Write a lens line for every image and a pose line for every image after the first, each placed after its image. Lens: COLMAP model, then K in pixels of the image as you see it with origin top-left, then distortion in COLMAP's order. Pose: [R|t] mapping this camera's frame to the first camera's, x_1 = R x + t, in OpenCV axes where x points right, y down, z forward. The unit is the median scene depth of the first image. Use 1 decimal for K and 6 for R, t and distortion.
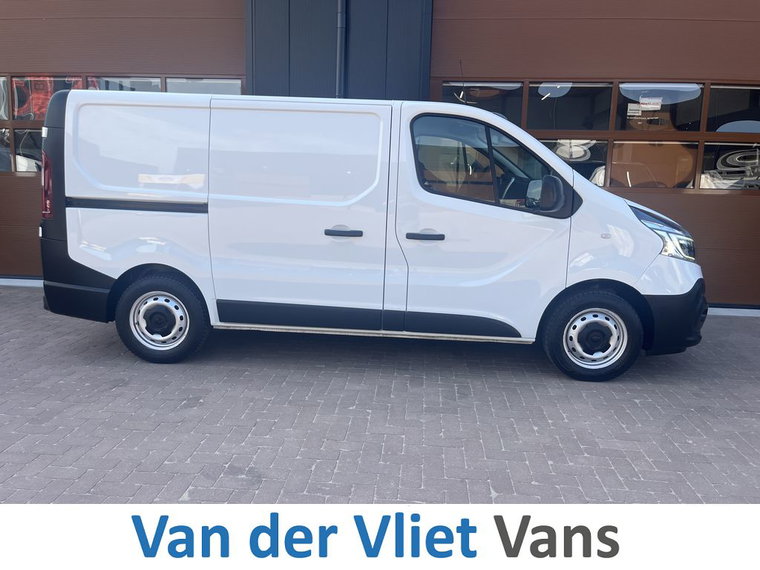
lens RADIAL K [[592.3, 0, 383.3], [0, 592.3, 278.2], [0, 0, 1]] dist [0.053613, -0.090390]
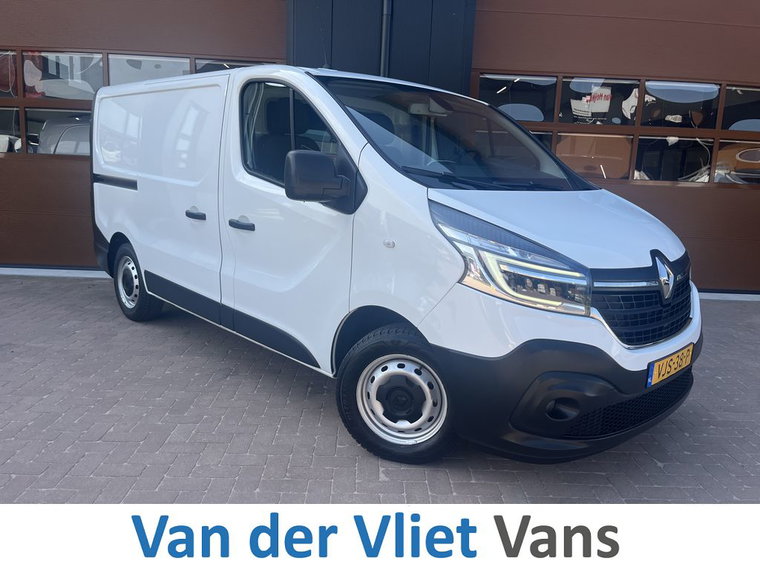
lens RADIAL K [[592.3, 0, 375.9], [0, 592.3, 290.1], [0, 0, 1]] dist [0.053613, -0.090390]
pose [[0.993195, -0.005646, 0.116322, -0.203323], [0.001017, 0.999206, 0.039818, -0.000135], [-0.116455, -0.039429, 0.992413, -0.005474]]
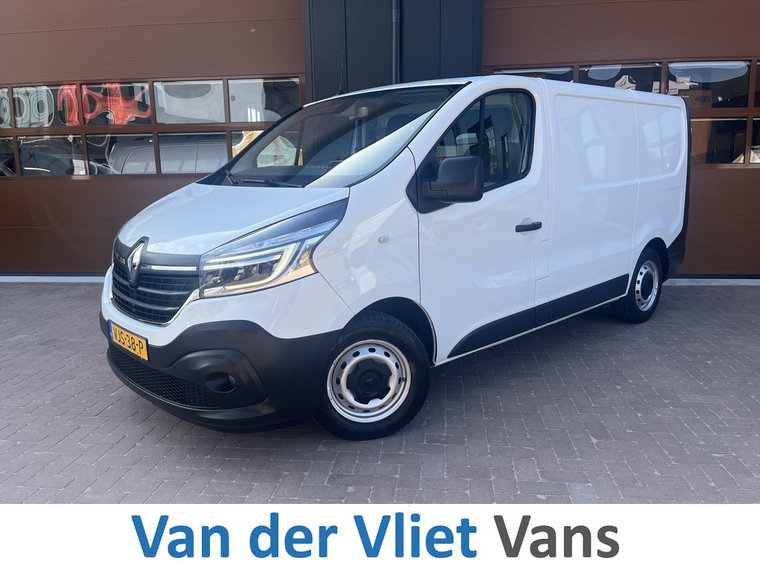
lens RADIAL K [[592.3, 0, 378.5], [0, 592.3, 288.2], [0, 0, 1]] dist [0.053613, -0.090390]
pose [[0.998624, -0.033784, -0.040107, -0.073417], [0.034900, 0.999013, 0.027472, 0.014181], [0.039139, -0.028834, 0.998818, -0.055635]]
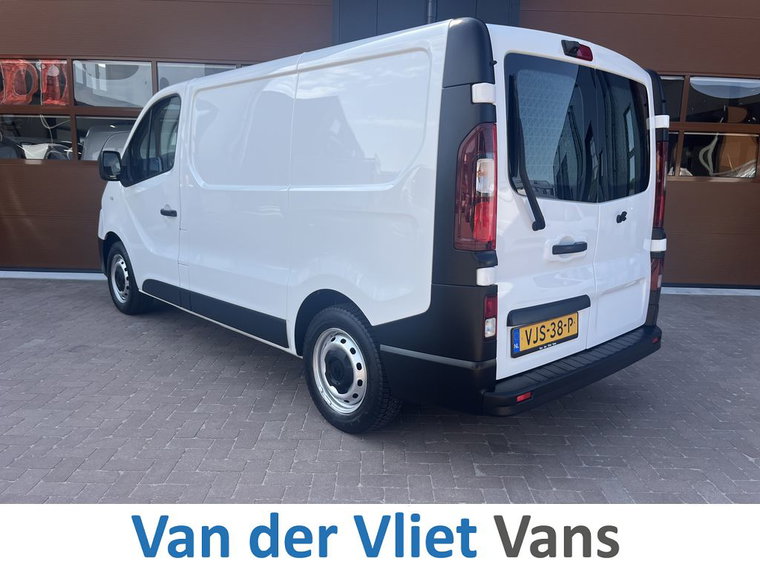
lens RADIAL K [[592.3, 0, 363.1], [0, 592.3, 289.7], [0, 0, 1]] dist [0.053613, -0.090390]
pose [[0.996393, -0.016013, 0.083339, -0.271608], [0.012975, 0.999236, 0.036875, 0.000969], [-0.083866, -0.035660, 0.995839, -0.007558]]
